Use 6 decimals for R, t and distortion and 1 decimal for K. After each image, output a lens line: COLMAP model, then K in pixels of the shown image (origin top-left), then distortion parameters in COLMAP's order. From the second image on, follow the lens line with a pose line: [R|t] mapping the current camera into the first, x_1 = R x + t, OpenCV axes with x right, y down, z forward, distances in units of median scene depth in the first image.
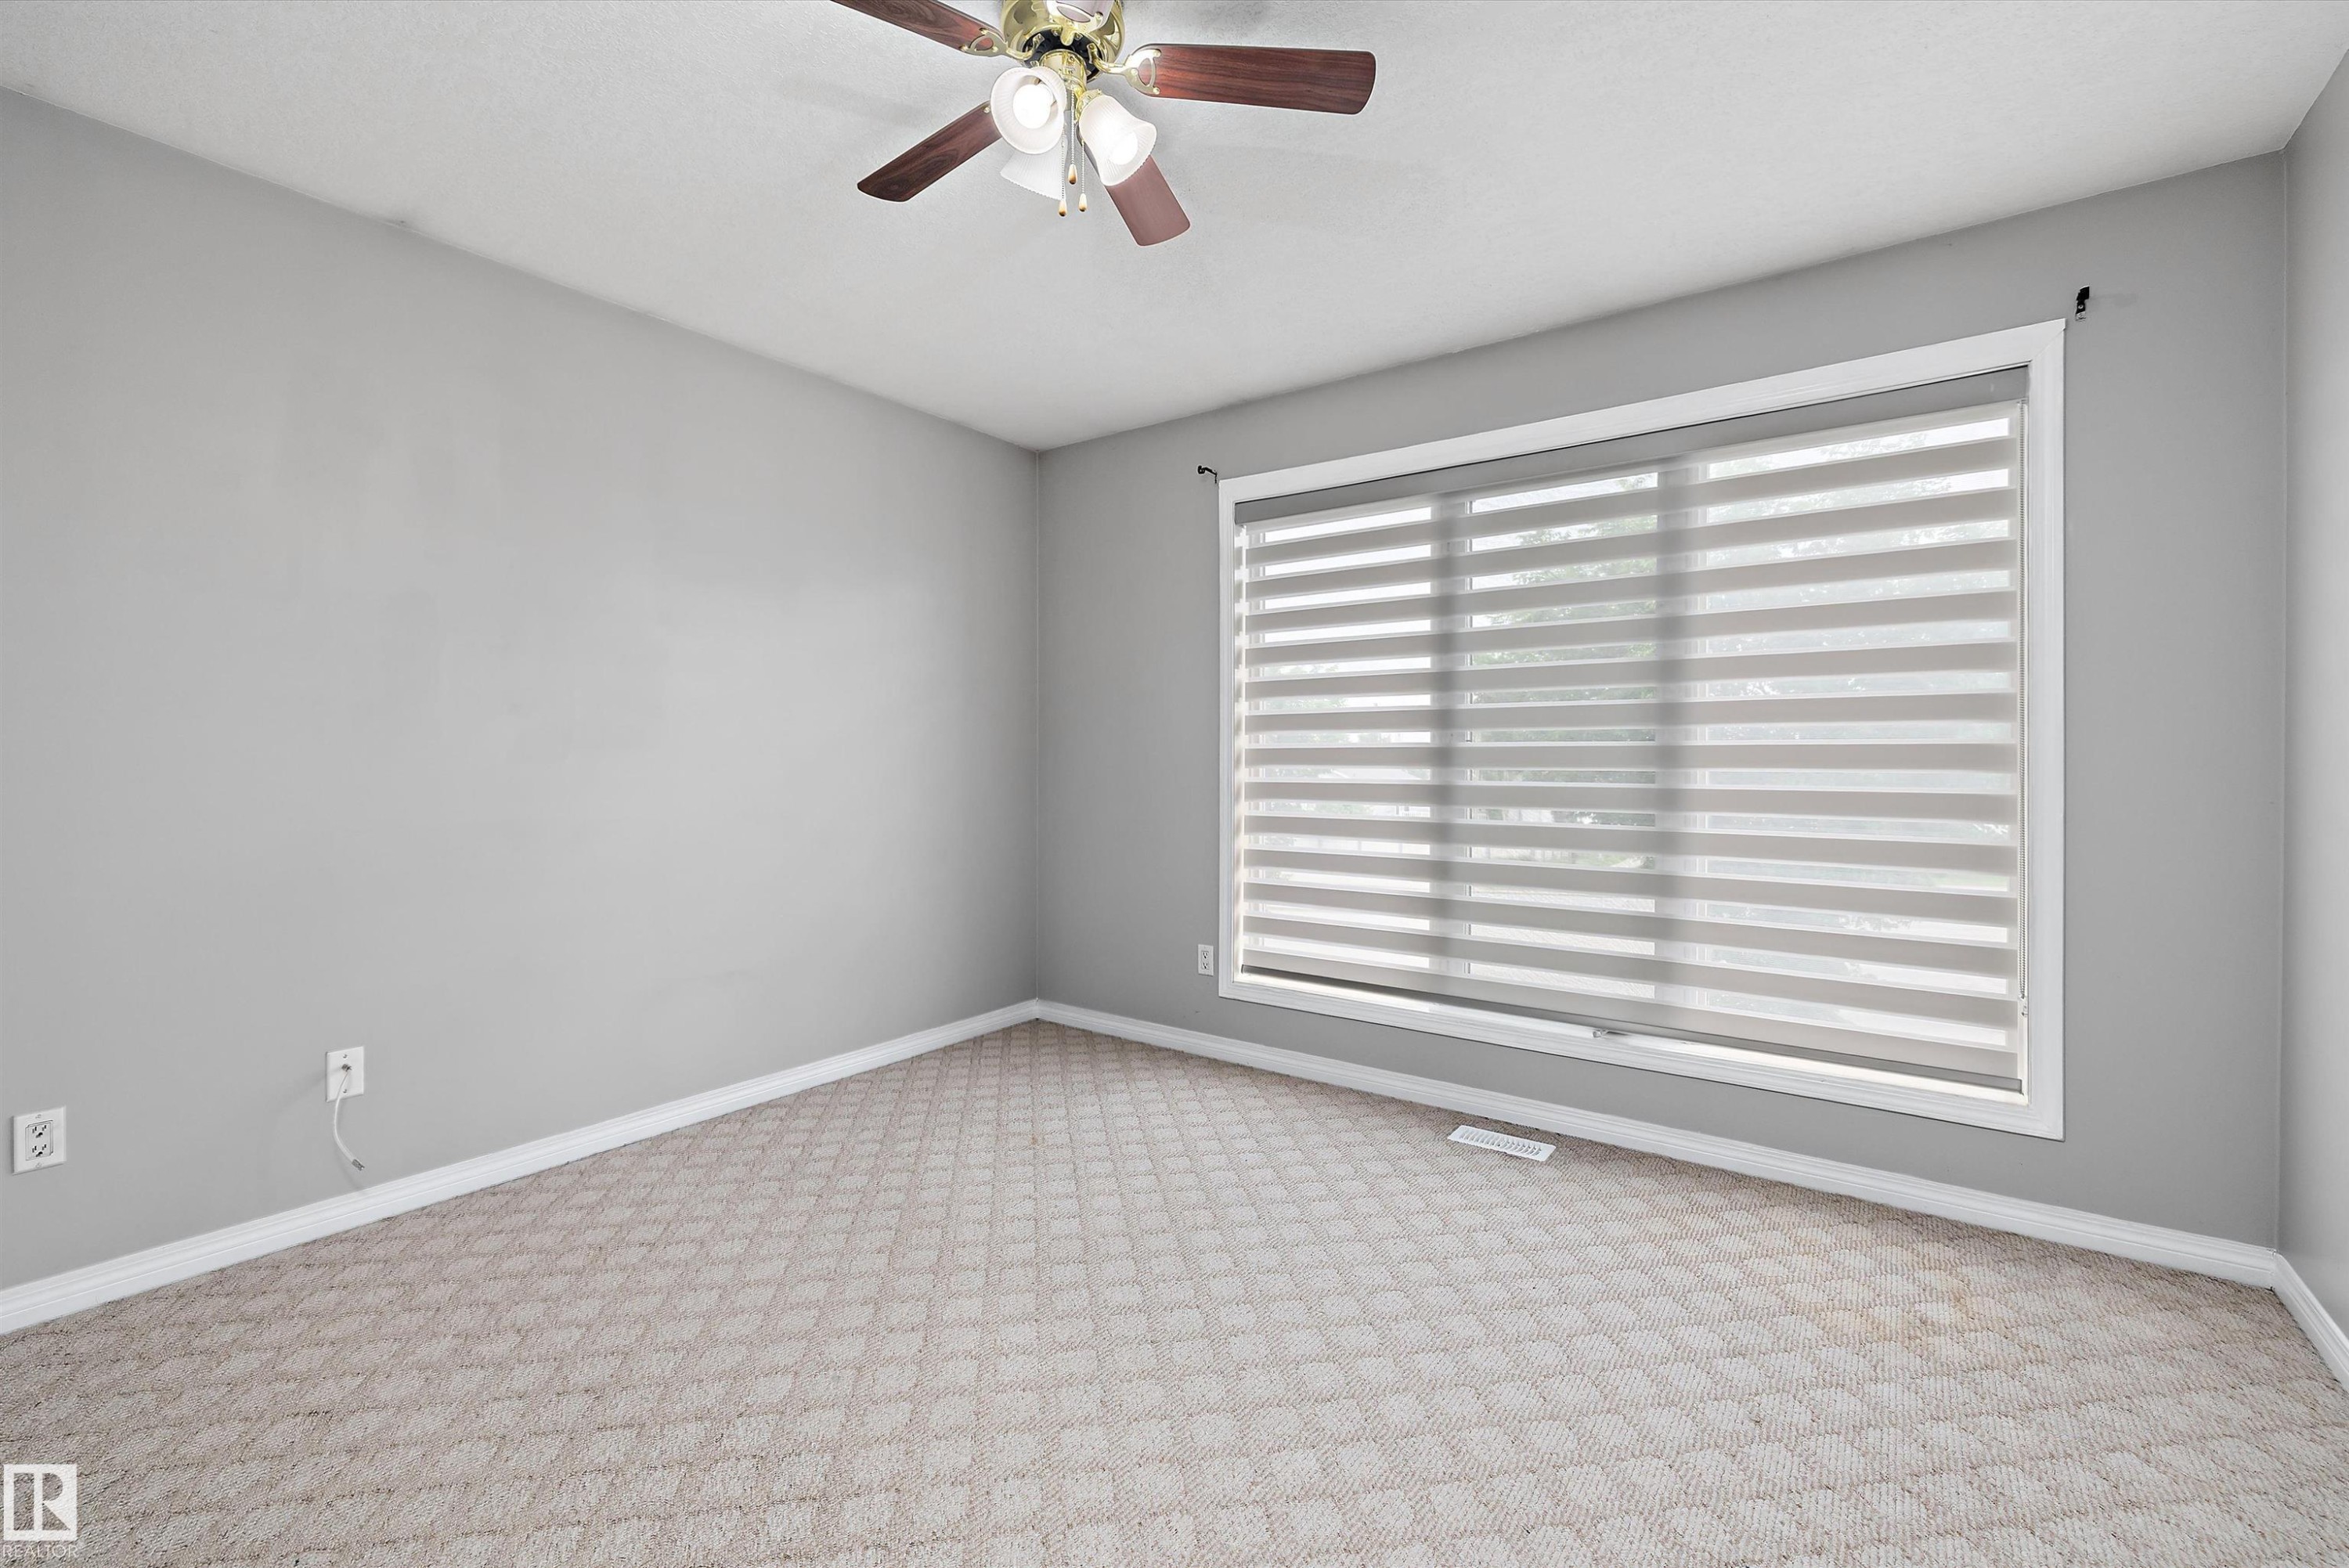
lens RADIAL K [[984.0, 0, 1156.8], [0, 984.0, 781.5], [0, 0, 1]] dist [-0.000949, 0.000300]
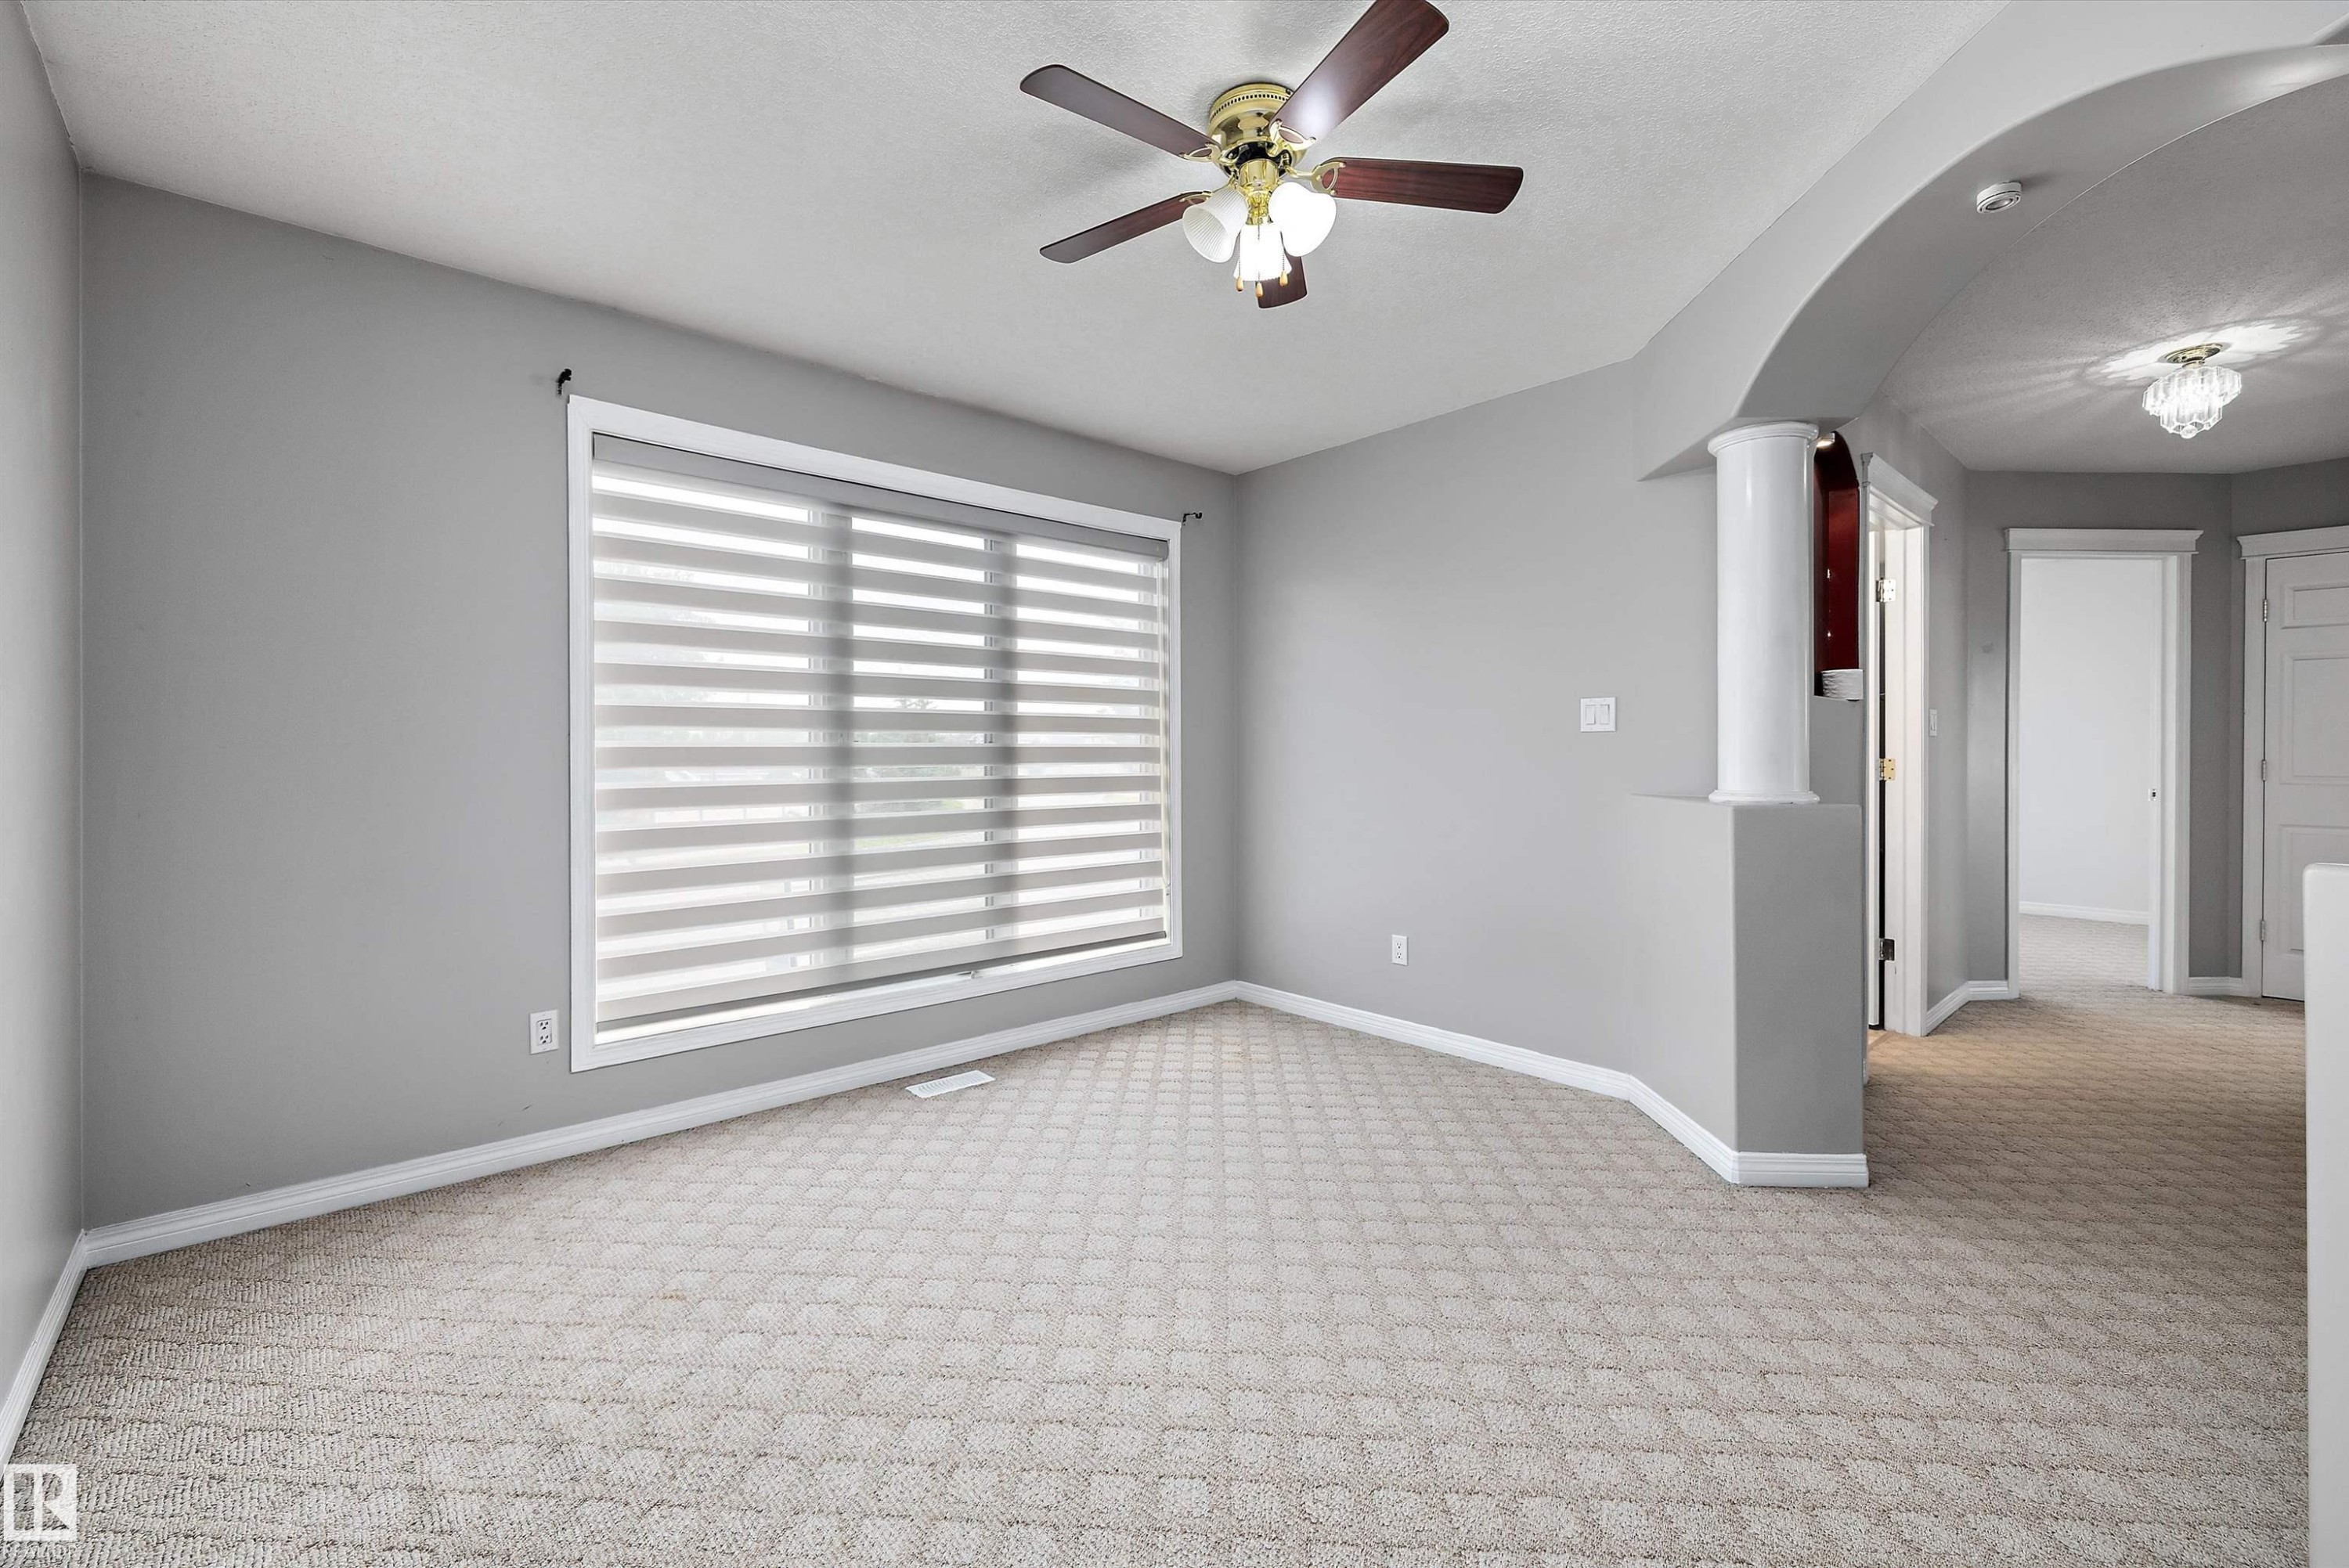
lens RADIAL K [[984.0, 0, 1162.6], [0, 984.0, 792.4], [0, 0, 1]] dist [-0.000949, 0.000300]
pose [[0.210313, -0.043924, 0.976647, -0.782896], [0.024960, 0.998906, 0.039551, -0.023595], [-0.977316, 0.016059, 0.211179, 0.529340]]
